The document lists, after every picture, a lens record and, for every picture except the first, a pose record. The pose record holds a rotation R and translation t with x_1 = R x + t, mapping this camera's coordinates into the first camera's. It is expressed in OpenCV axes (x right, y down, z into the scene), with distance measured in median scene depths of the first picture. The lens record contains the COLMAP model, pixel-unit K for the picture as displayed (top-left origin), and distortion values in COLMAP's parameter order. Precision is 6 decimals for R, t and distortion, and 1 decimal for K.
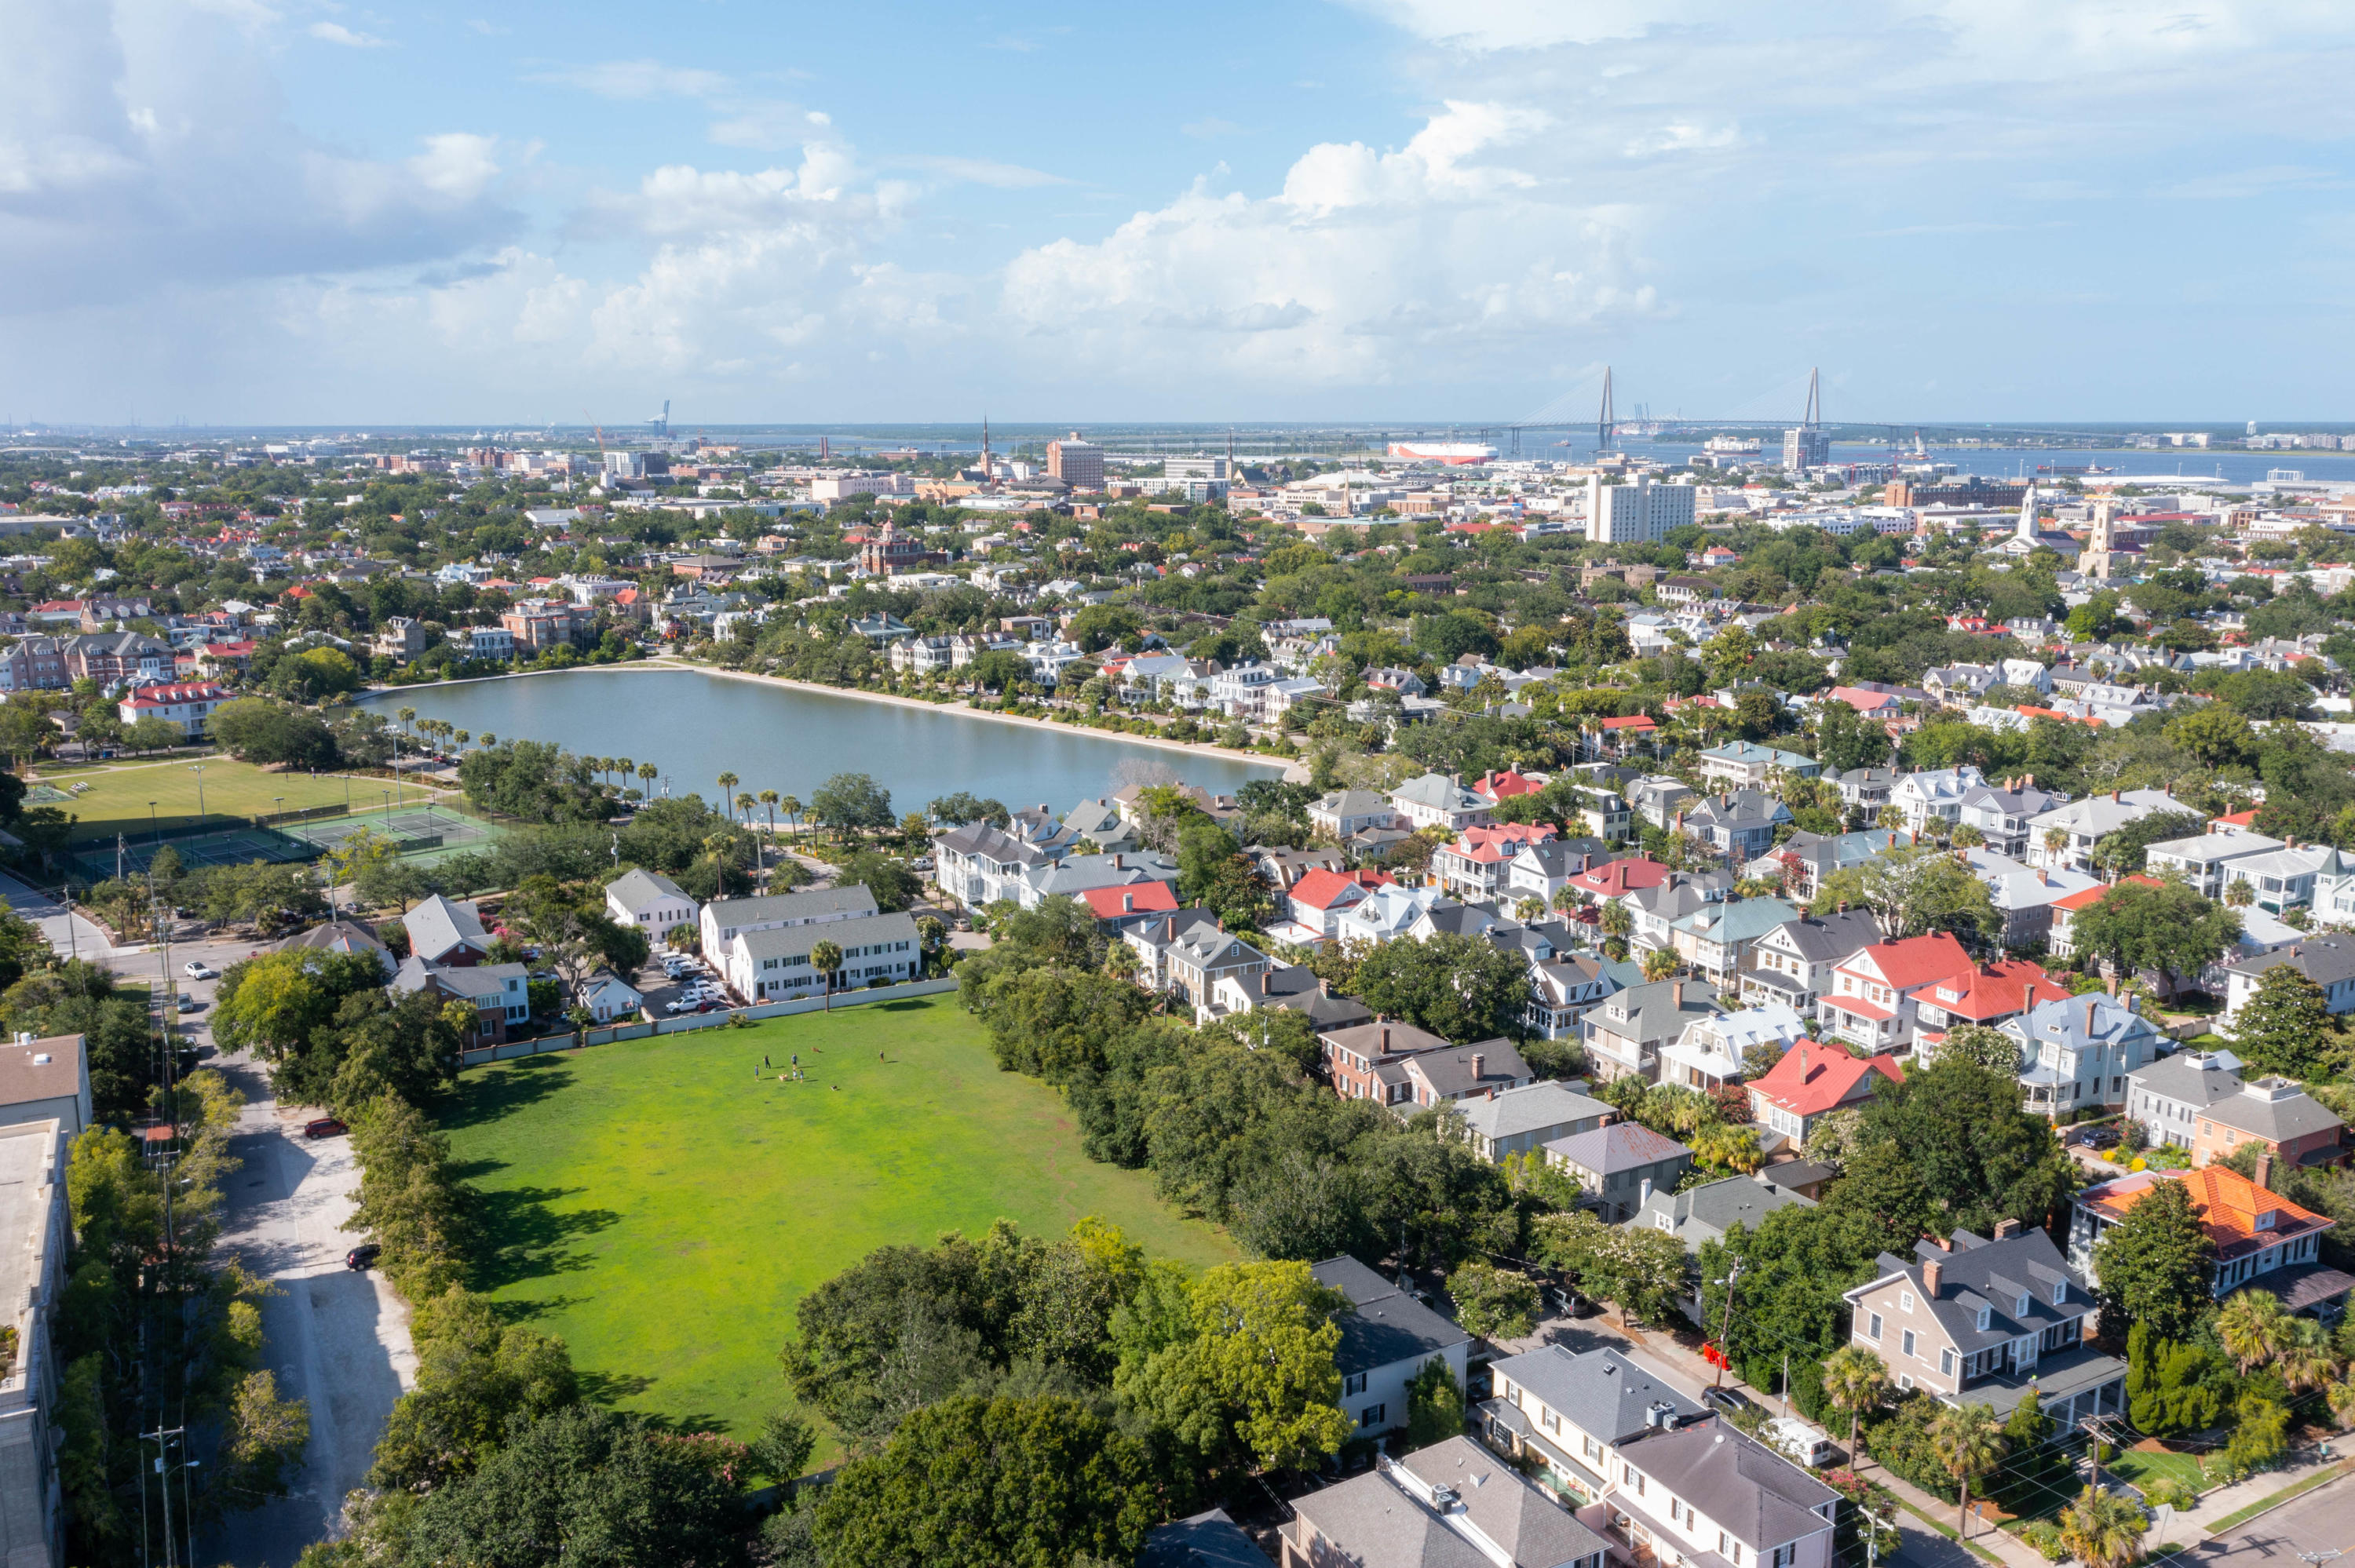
lens RADIAL K [[1891.1, 0, 1177.5], [0, 1891.1, 784.0], [0, 0, 1]] dist [-0.009250, 0.003018]
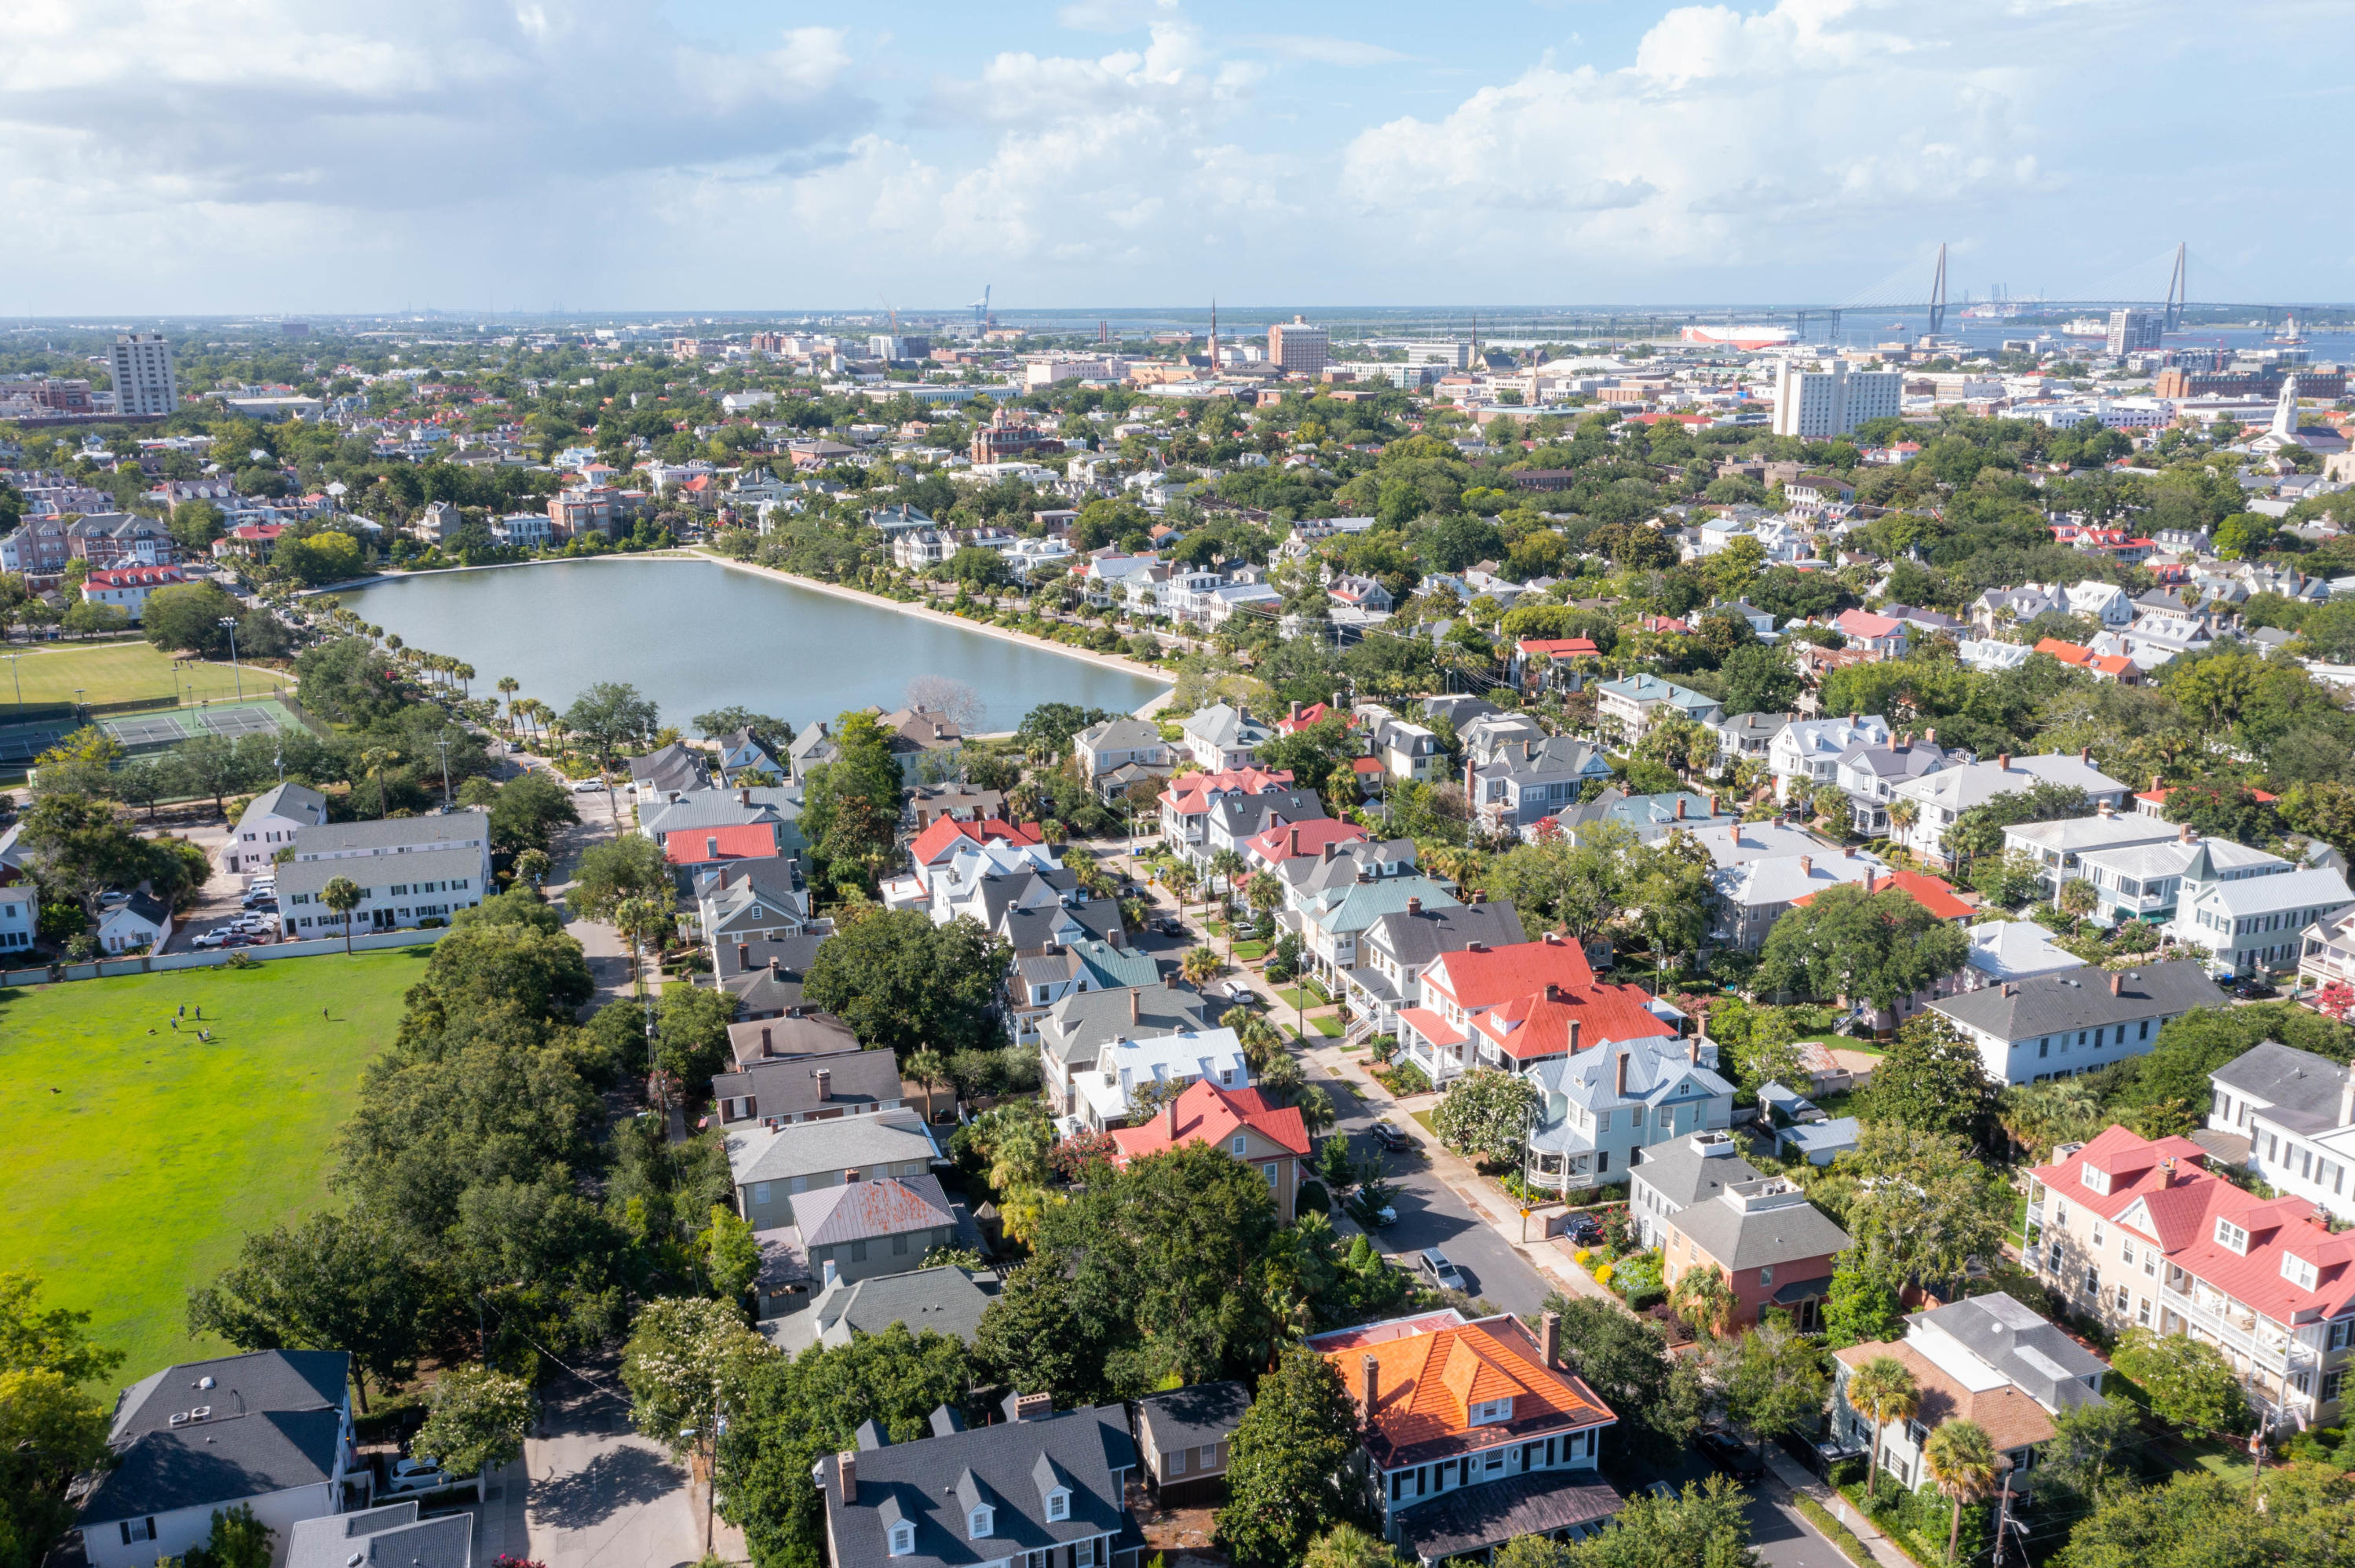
lens RADIAL K [[1867.9, 0, 1177.5], [0, 1867.9, 784.0], [0, 0, 1]] dist [-0.006074, -0.001357]
pose [[0.984438, 0.040210, -0.171071, 0.111686], [-0.029602, 0.997503, 0.064114, -0.009884], [0.173222, -0.058052, 0.983170, 0.056715]]
